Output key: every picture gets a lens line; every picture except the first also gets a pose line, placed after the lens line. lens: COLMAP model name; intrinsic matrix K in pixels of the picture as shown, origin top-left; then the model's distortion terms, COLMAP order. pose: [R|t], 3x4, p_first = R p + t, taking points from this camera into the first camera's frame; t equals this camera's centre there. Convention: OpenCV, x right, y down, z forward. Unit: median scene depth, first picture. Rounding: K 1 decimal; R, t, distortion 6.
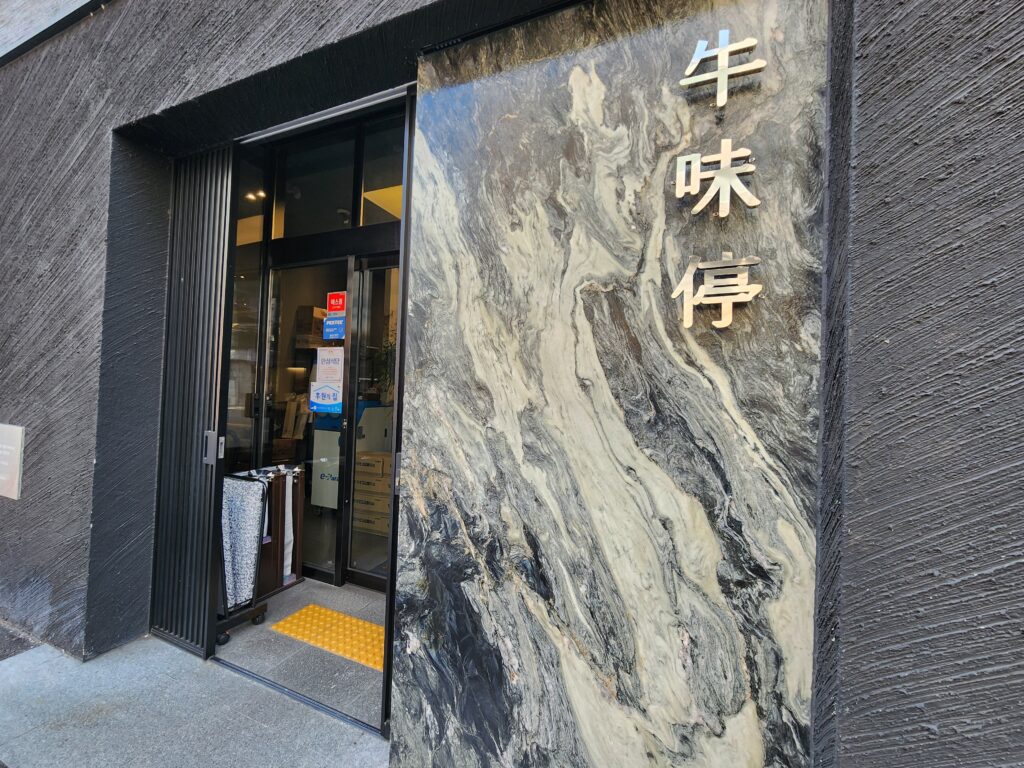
lens RADIAL K [[414.8, 0, 512.0], [0, 414.8, 384.0], [0, 0, 1]] dist [-0.002402, 0.000016]
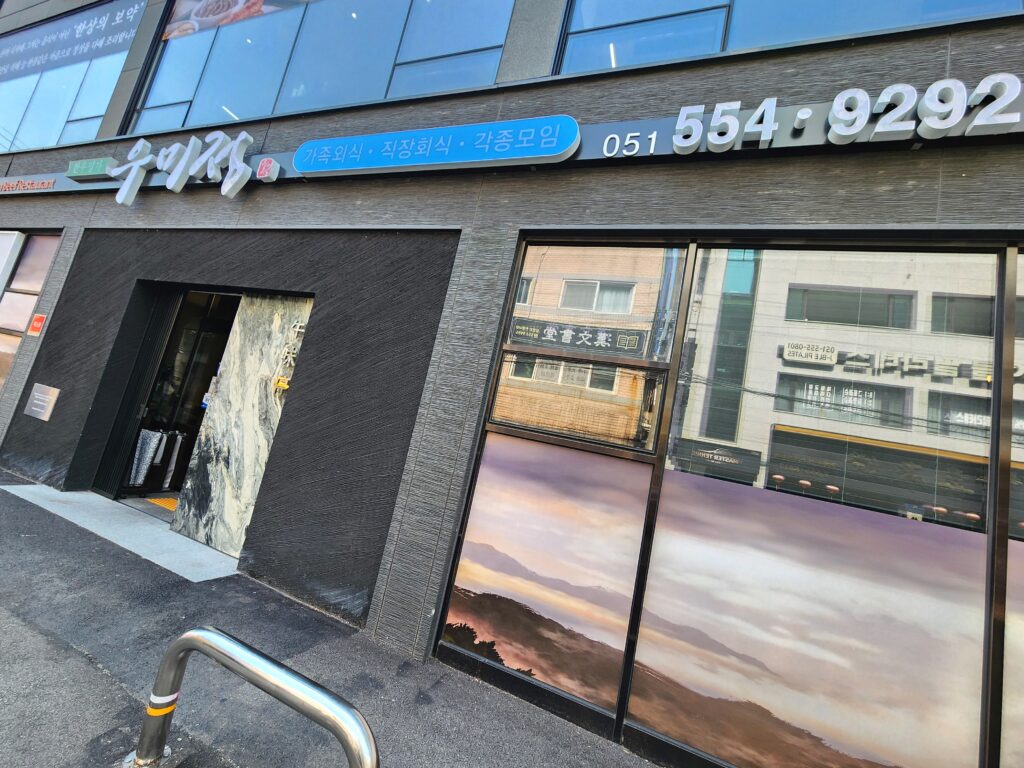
lens RADIAL K [[414.8, 0, 512.0], [0, 414.8, 384.0], [0, 0, 1]] dist [-0.002402, 0.000016]
pose [[0.984454, 0.173212, 0.029127, 1.920525], [-0.168343, 0.977784, -0.124896, -0.094432], [-0.050113, 0.118051, 0.991742, -2.236689]]
